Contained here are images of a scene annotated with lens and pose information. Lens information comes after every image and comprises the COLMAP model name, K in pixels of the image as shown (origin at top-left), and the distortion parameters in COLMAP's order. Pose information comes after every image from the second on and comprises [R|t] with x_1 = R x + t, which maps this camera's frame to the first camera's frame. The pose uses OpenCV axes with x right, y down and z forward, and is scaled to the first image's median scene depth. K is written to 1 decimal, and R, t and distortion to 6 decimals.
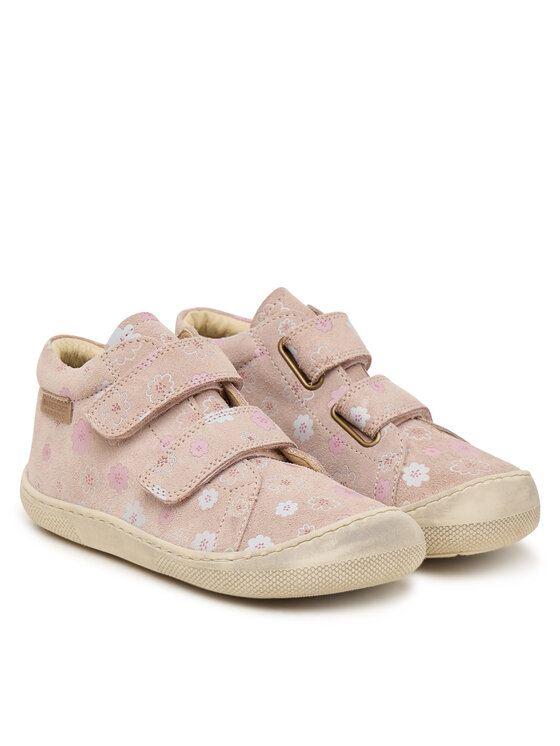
lens RADIAL K [[2192.2, 0, 280.0], [0, 2192.2, 373.0], [0, 0, 1]] dist [-0.012917, -0.012462]
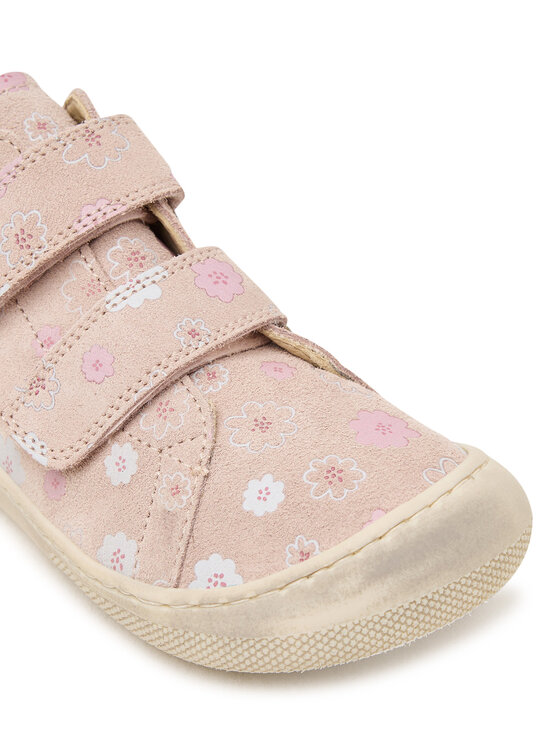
lens RADIAL K [[1579.6, 0, 280.0], [0, 1579.6, 373.0], [0, 0, 1]] dist [-0.016013, -0.276825]
pose [[0.994671, -0.067000, -0.078360, 0.037868], [0.089729, 0.936887, 0.337923, -0.091146], [0.050774, -0.343154, 0.937906, 0.649227]]
